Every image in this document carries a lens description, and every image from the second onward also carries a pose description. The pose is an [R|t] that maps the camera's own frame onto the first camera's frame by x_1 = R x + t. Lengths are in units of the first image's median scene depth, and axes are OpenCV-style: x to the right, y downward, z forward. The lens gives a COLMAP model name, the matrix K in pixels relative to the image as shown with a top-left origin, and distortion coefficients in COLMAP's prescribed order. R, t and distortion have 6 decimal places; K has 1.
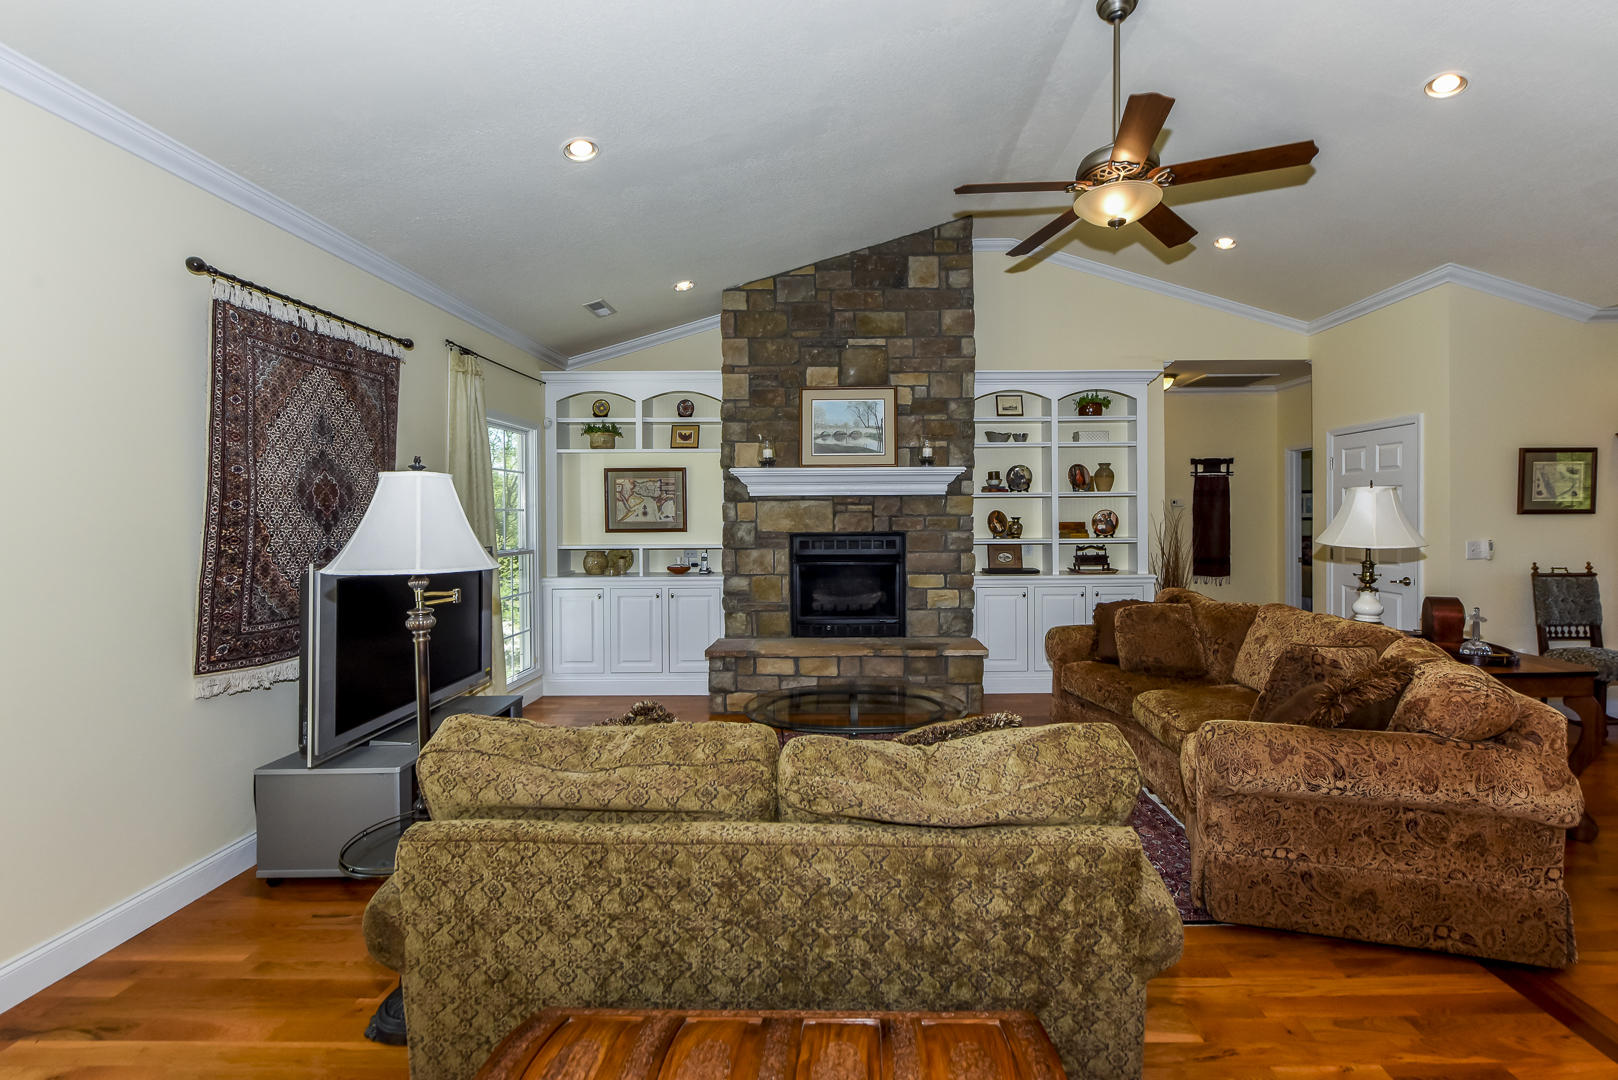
lens RADIAL K [[684.9, 0, 780.4], [0, 684.9, 516.1], [0, 0, 1]] dist [0.000863, -0.000846]
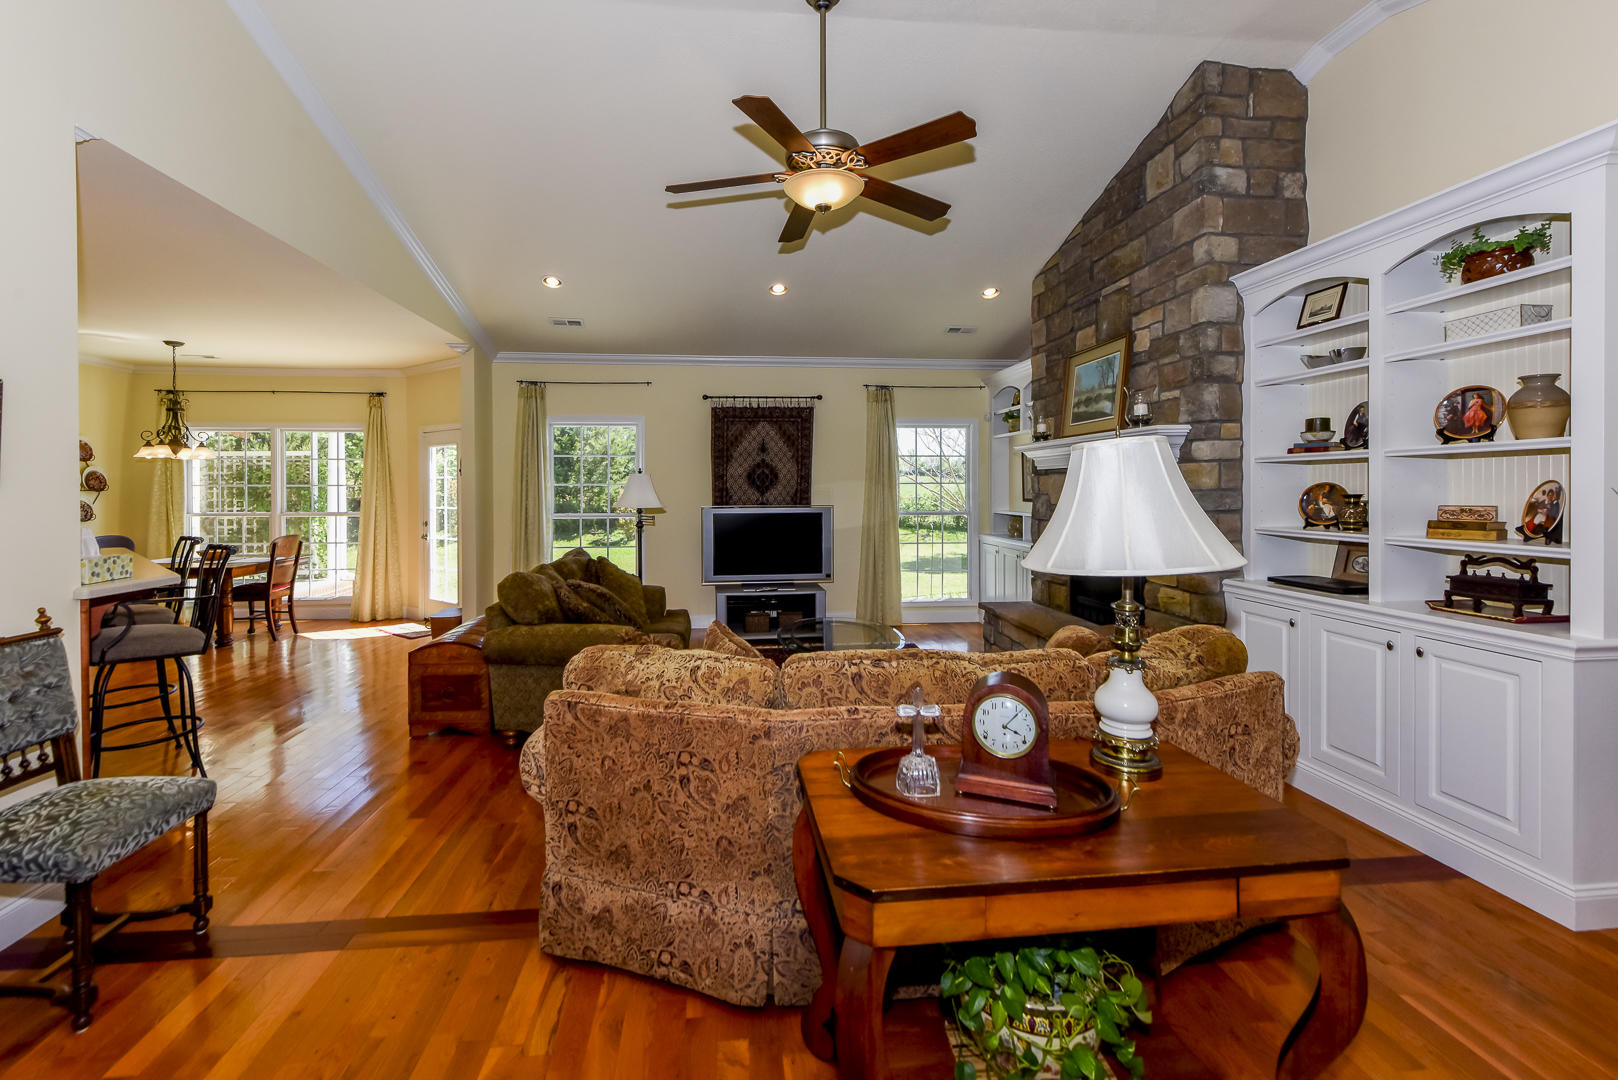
lens RADIAL K [[660.6, 0, 790.2], [0, 660.6, 487.3], [0, 0, 1]] dist [0.005973, -0.000319]
pose [[0.113194, 0.001177, -0.993572, 0.902365], [-0.006179, 0.999981, 0.000480, -0.002204], [0.993554, 0.006085, 0.113199, 0.507369]]
